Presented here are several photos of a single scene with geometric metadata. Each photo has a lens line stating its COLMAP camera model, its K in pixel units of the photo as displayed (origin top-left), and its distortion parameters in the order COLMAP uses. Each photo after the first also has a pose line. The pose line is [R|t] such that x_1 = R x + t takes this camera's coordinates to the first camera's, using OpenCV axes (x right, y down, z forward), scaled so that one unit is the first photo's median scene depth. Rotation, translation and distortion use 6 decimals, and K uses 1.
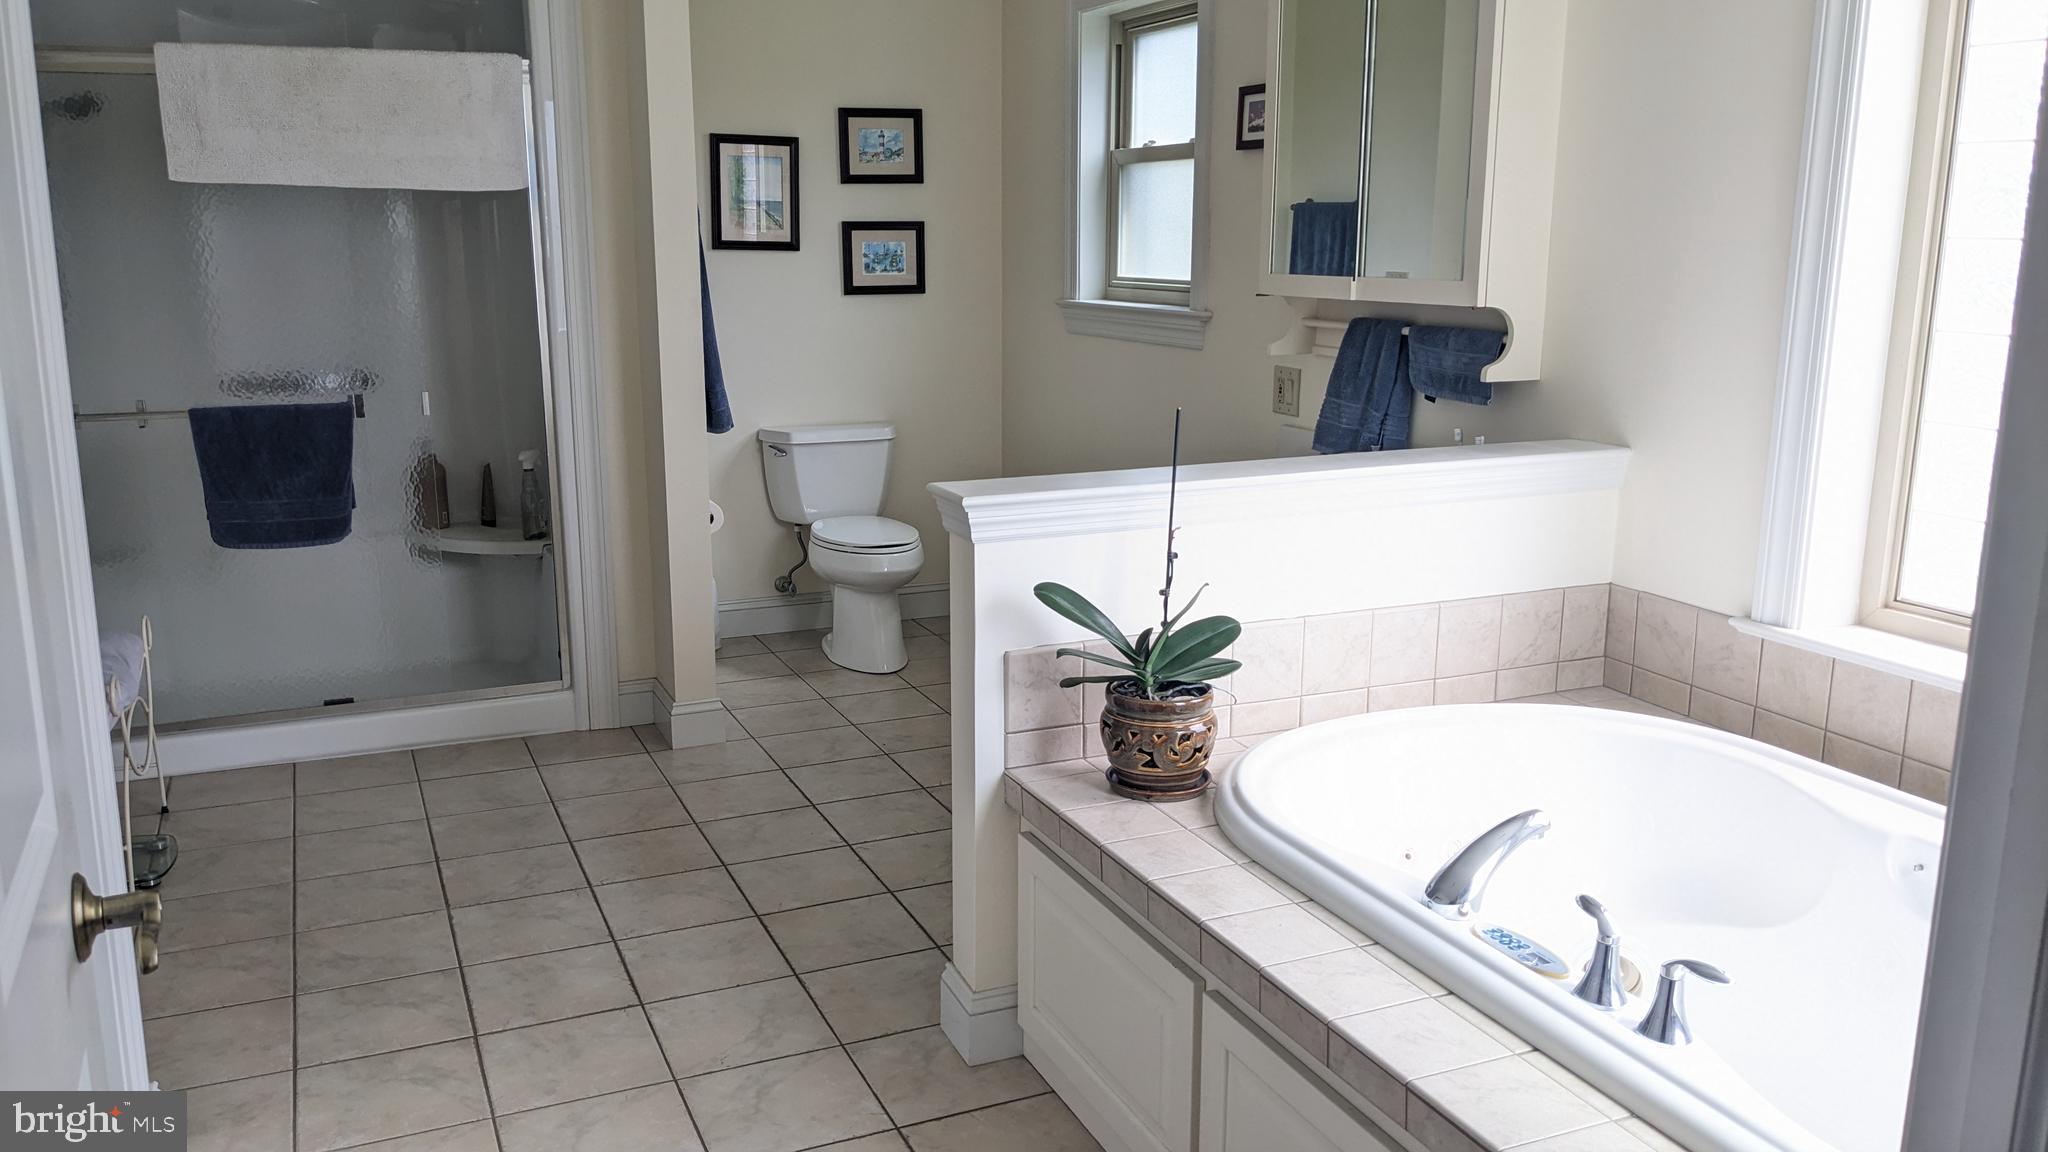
lens RADIAL K [[1626.2, 0, 1023.3], [0, 1626.2, 580.8], [0, 0, 1]] dist [0.037629, -0.045565]
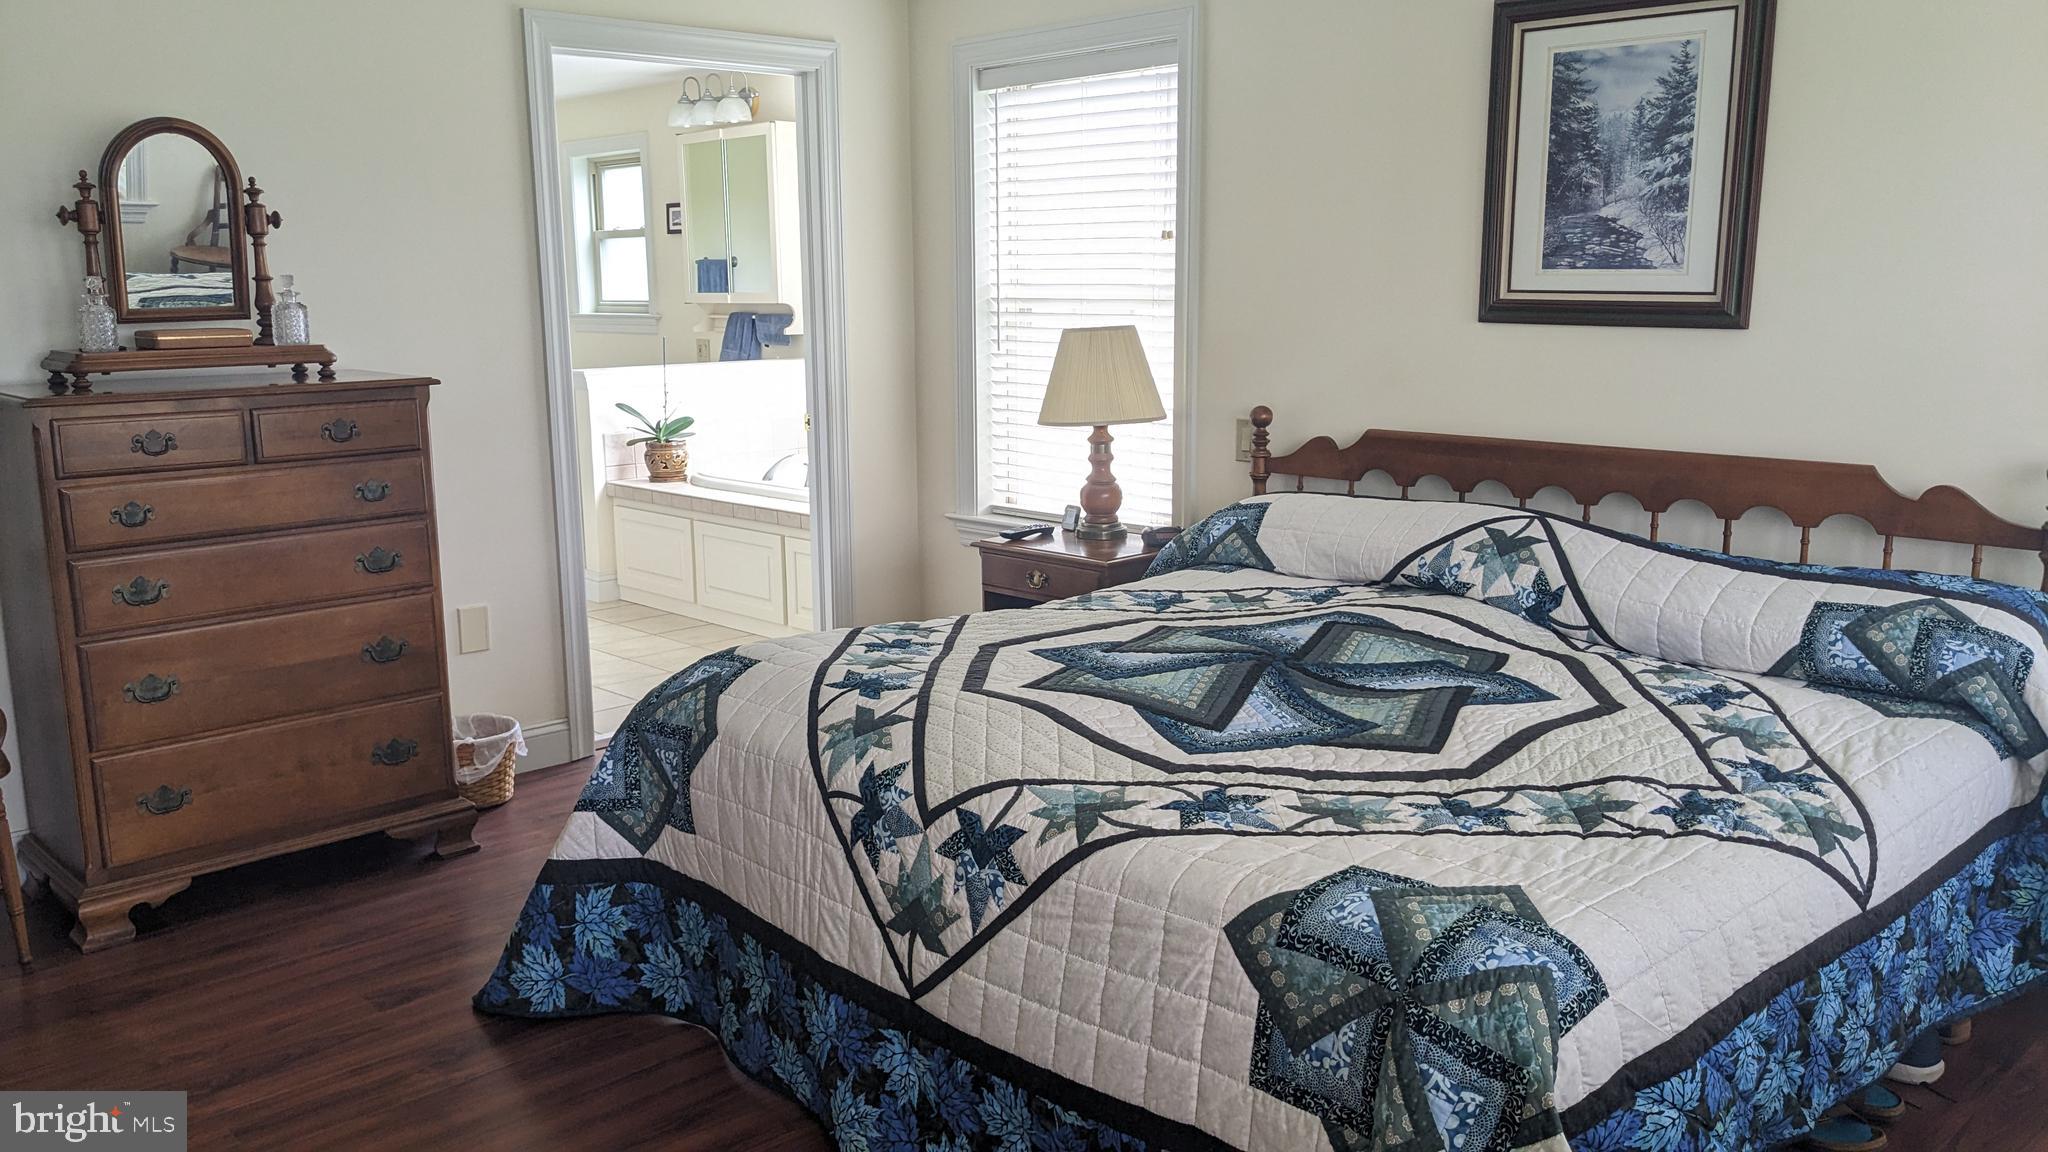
lens RADIAL K [[1626.2, 0, 980.3], [0, 1626.2, 569.1], [0, 0, 1]] dist [0.037629, -0.045565]
pose [[0.944731, -0.072365, 0.319759, -0.218264], [0.083125, 0.996336, -0.020112, 0.269729], [-0.317132, 0.045581, 0.947285, -1.236566]]
